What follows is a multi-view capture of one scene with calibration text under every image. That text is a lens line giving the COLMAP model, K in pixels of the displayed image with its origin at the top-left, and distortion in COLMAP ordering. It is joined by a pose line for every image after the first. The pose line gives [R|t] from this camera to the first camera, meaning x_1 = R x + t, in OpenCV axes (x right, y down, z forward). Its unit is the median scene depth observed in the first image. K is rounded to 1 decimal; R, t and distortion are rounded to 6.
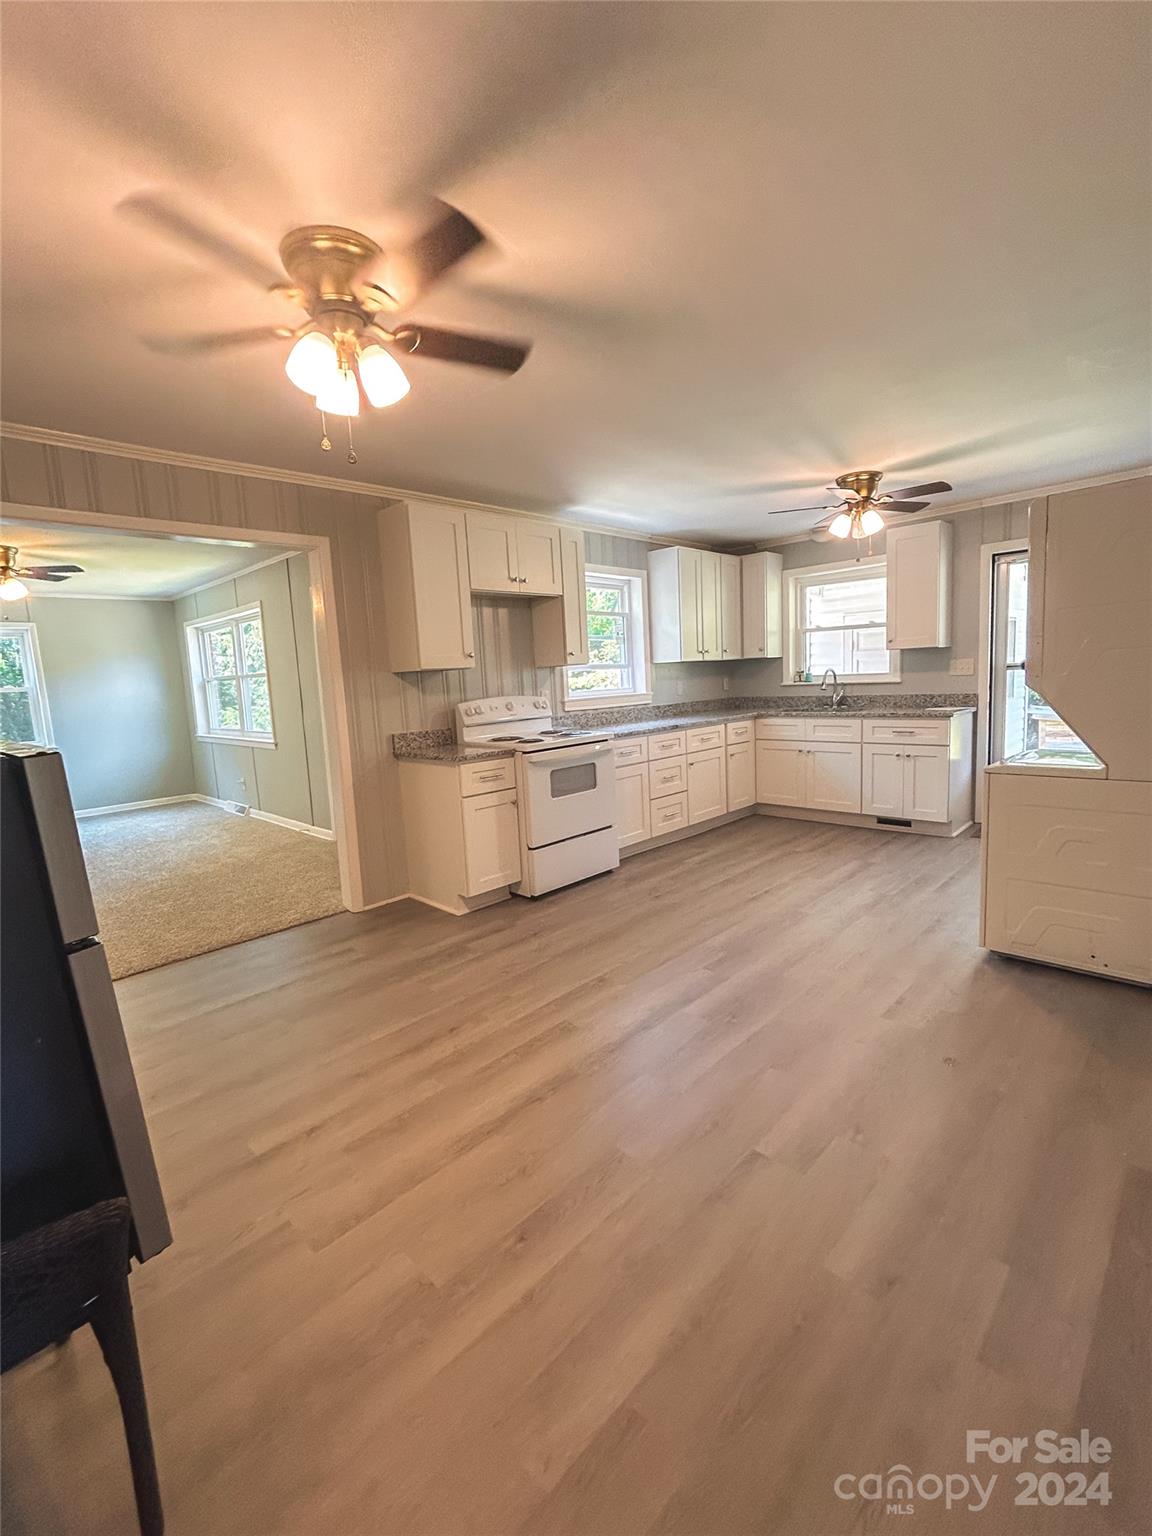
lens RADIAL K [[673.1, 0, 576.0], [0, 673.1, 768.0], [0, 0, 1]] dist [-0.001697, -0.000377]
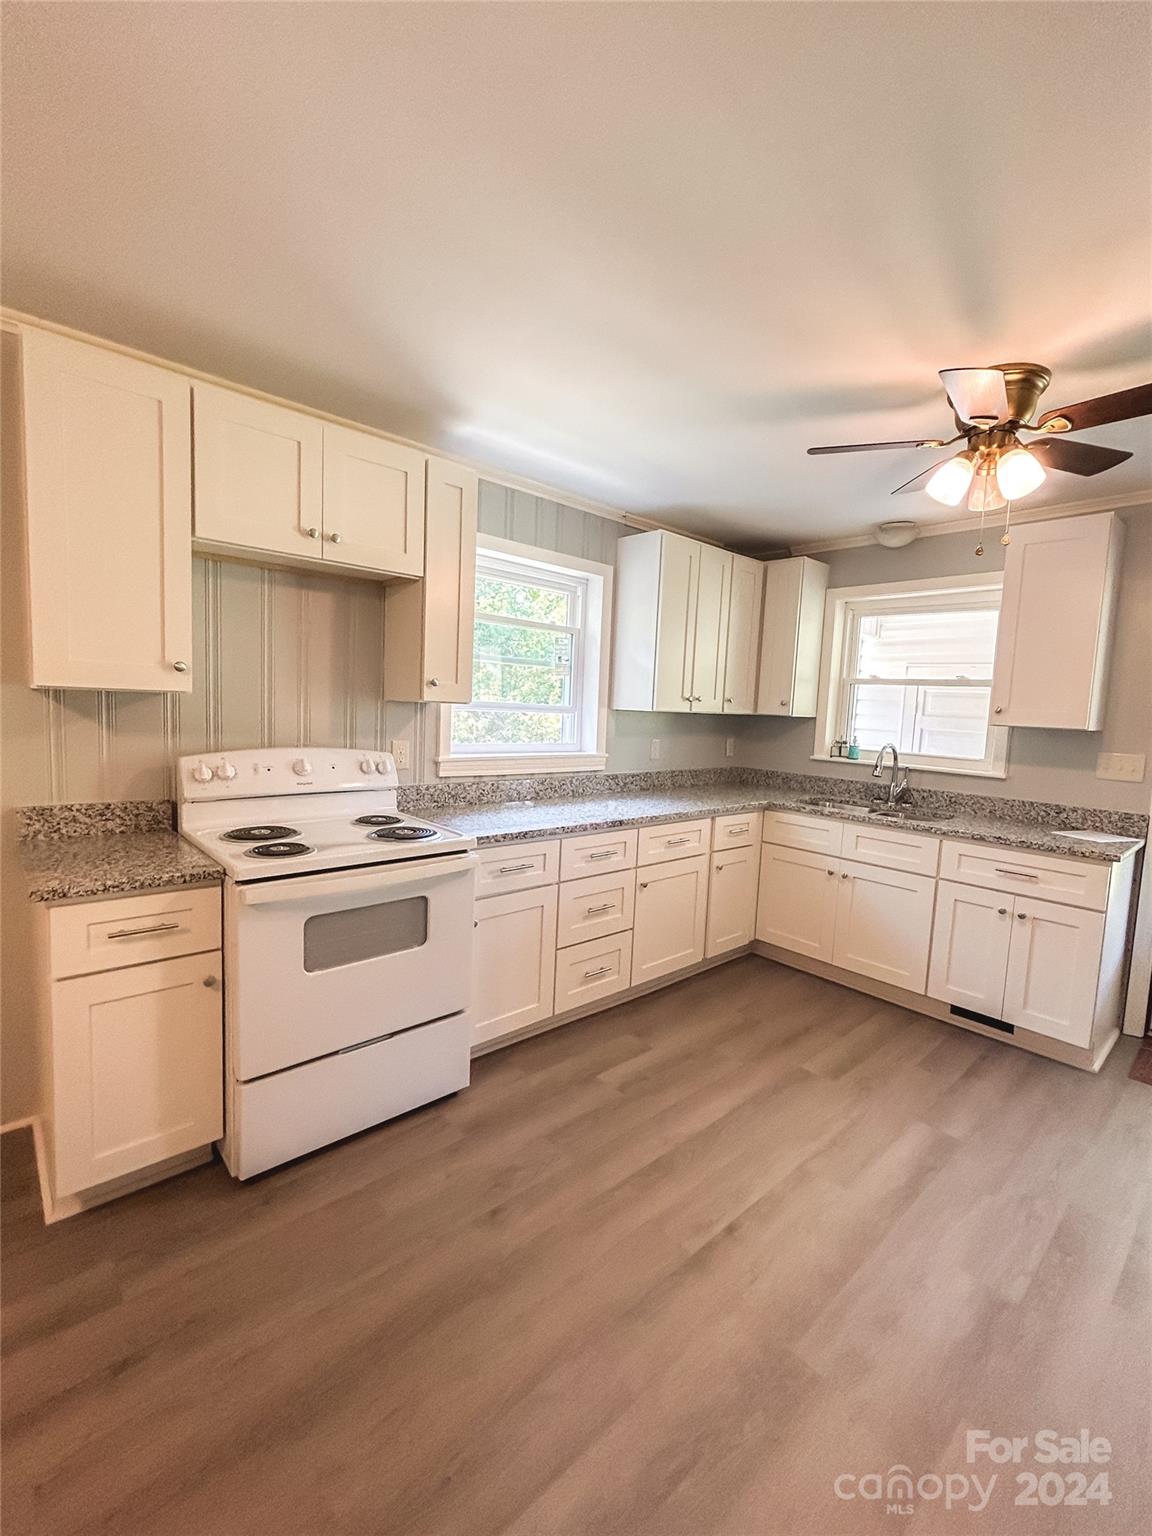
lens RADIAL K [[673.1, 0, 576.0], [0, 673.1, 768.0], [0, 0, 1]] dist [-0.001697, -0.000377]
pose [[0.994143, 0.098730, -0.043964, 0.122287], [-0.100430, 0.994206, -0.038310, -0.076555], [0.039927, 0.042500, 0.998298, 0.381941]]
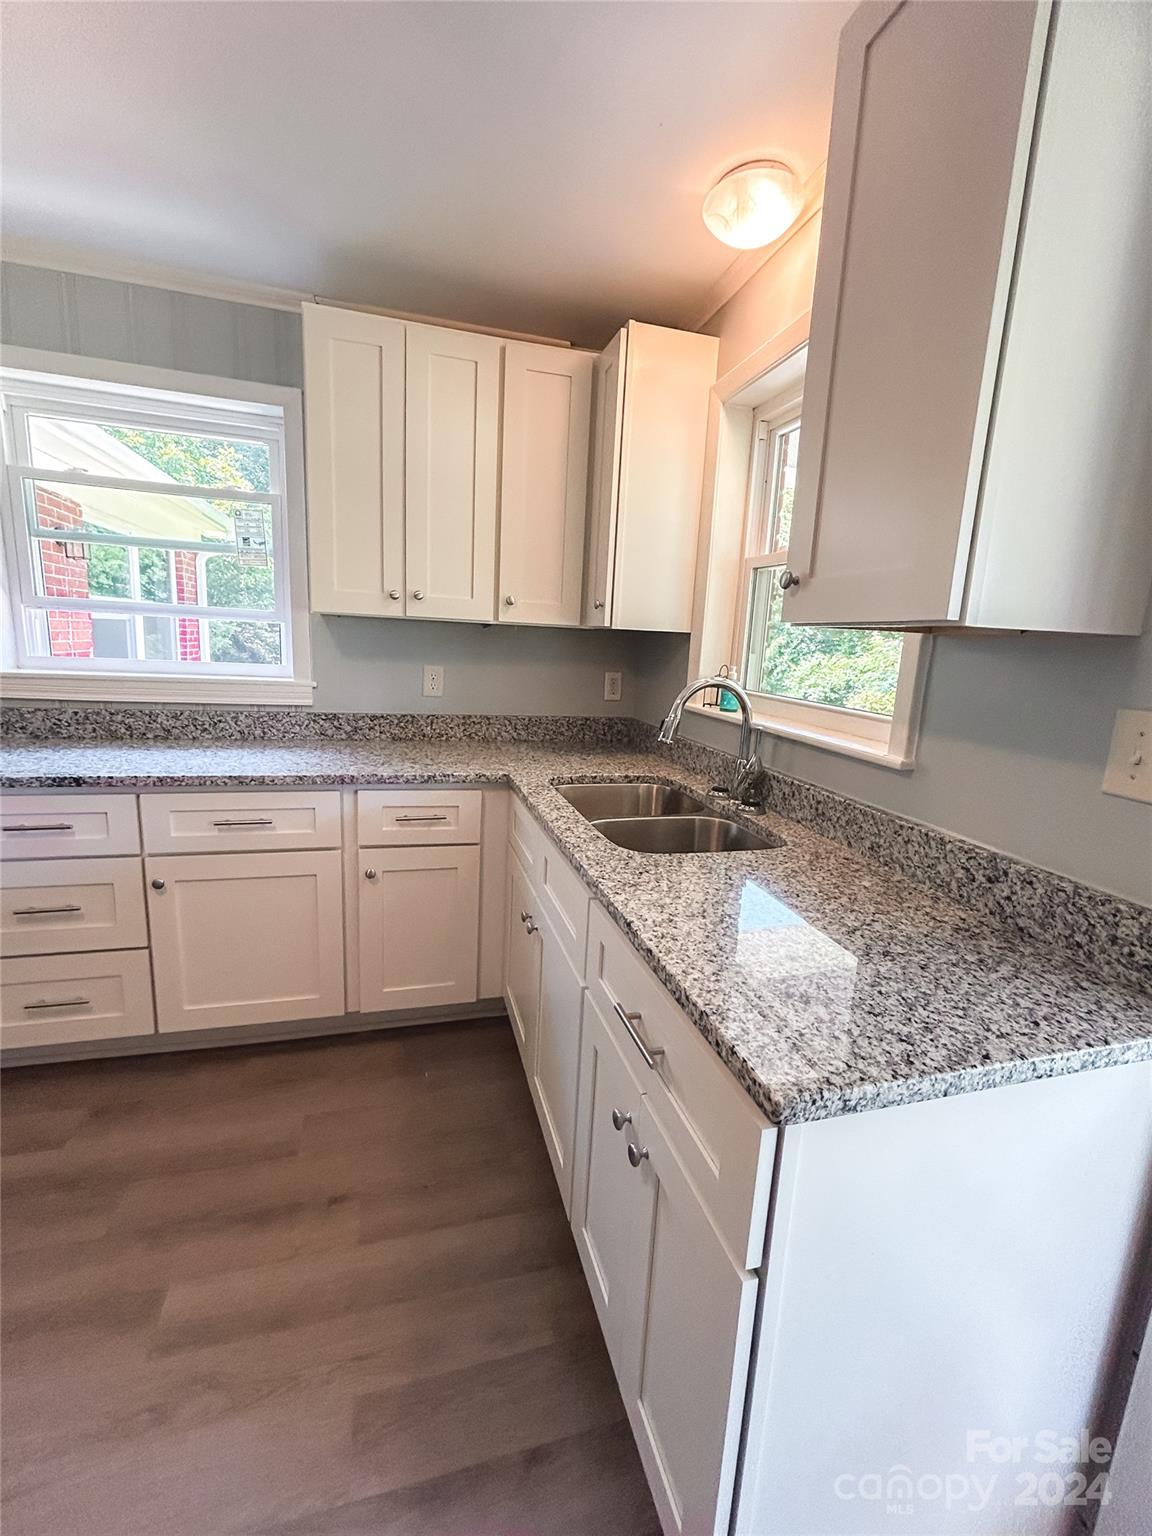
lens RADIAL K [[651.3, 0, 576.0], [0, 651.3, 768.0], [0, 0, 1]] dist [-0.001000, -0.000062]
pose [[0.861886, 0.189200, -0.470485, 0.507335], [-0.161714, 0.981898, 0.098613, -0.136406], [0.480626, -0.008910, 0.876880, 0.762846]]
